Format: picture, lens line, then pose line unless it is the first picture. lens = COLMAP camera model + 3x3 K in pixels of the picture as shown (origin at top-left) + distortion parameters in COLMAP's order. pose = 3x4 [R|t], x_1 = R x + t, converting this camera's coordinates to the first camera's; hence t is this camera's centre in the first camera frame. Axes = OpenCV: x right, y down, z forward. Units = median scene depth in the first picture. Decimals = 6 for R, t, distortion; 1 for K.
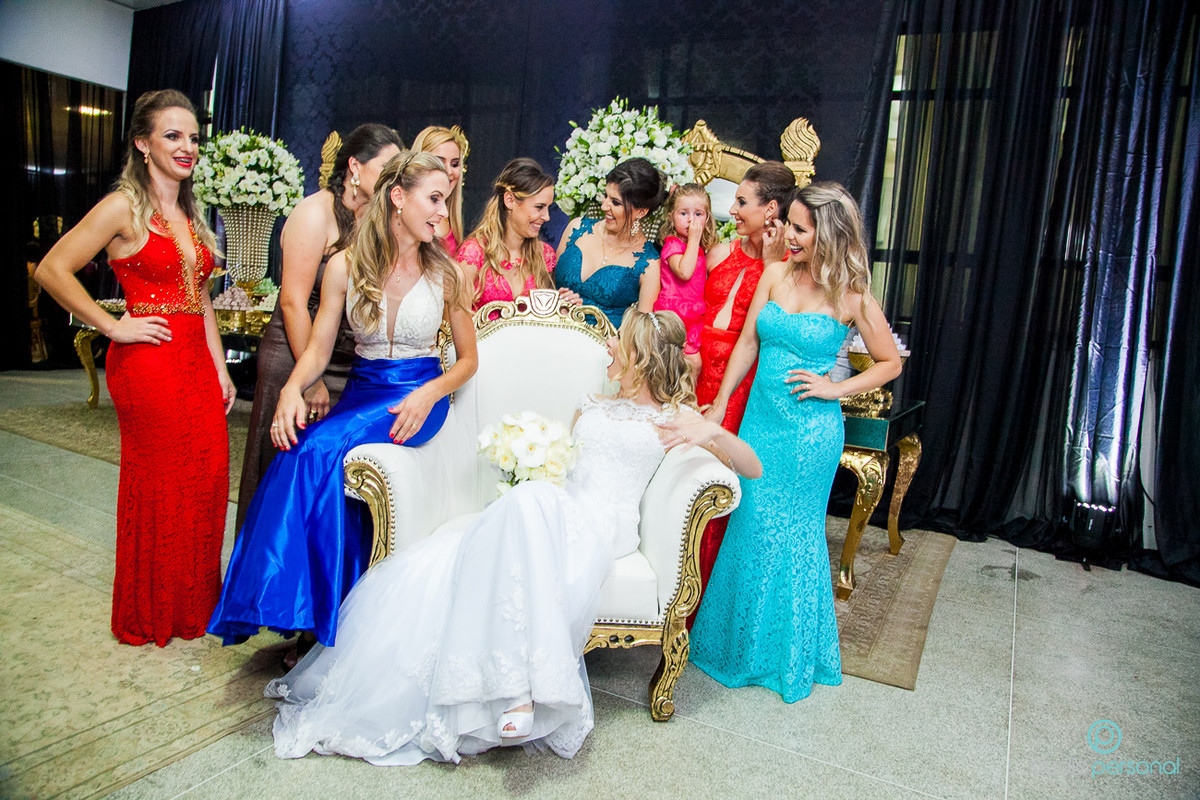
lens RADIAL K [[808.2, 0, 603.4], [0, 808.2, 409.7], [0, 0, 1]] dist [-0.084306, 0.029451]
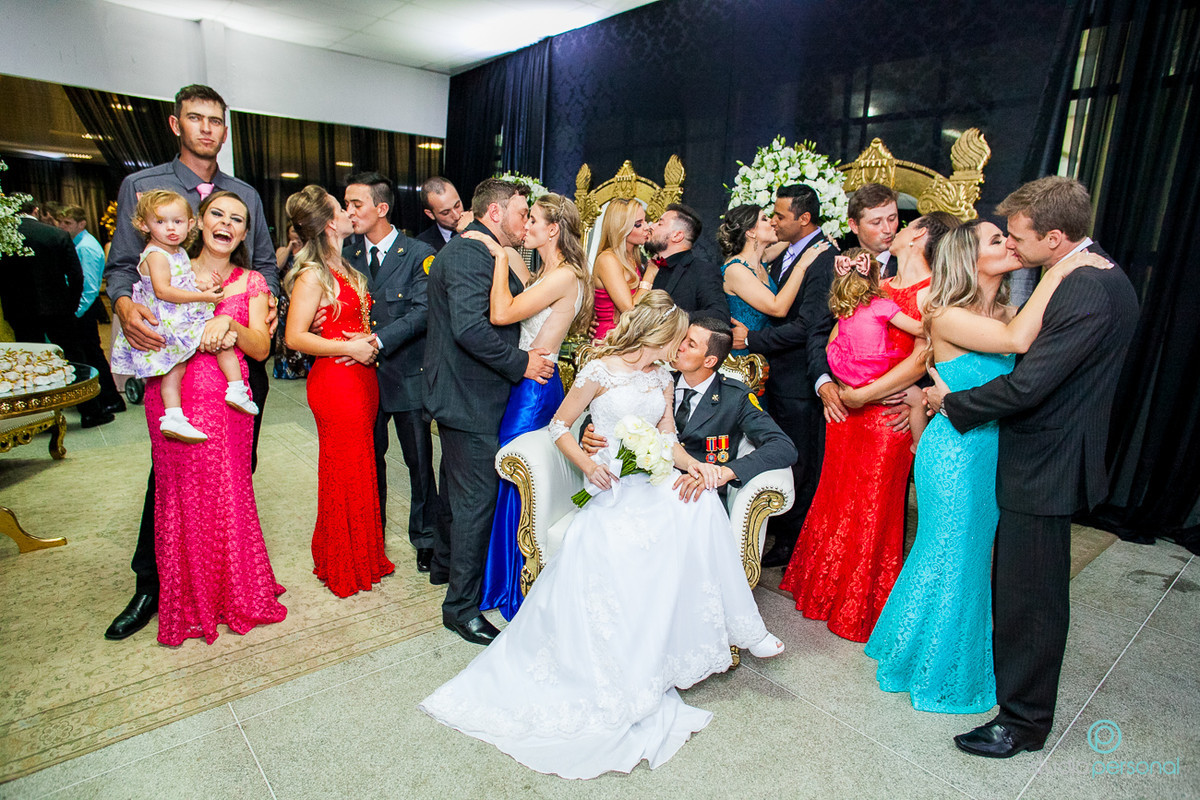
lens RADIAL K [[691.3, 0, 605.5], [0, 691.3, 400.1], [0, 0, 1]] dist [-0.018675, 0.010711]
pose [[0.933182, 0.034300, -0.357763, 0.120167], [-0.015614, 0.998365, 0.054989, -0.044039], [0.359064, -0.045729, 0.932192, -0.037839]]
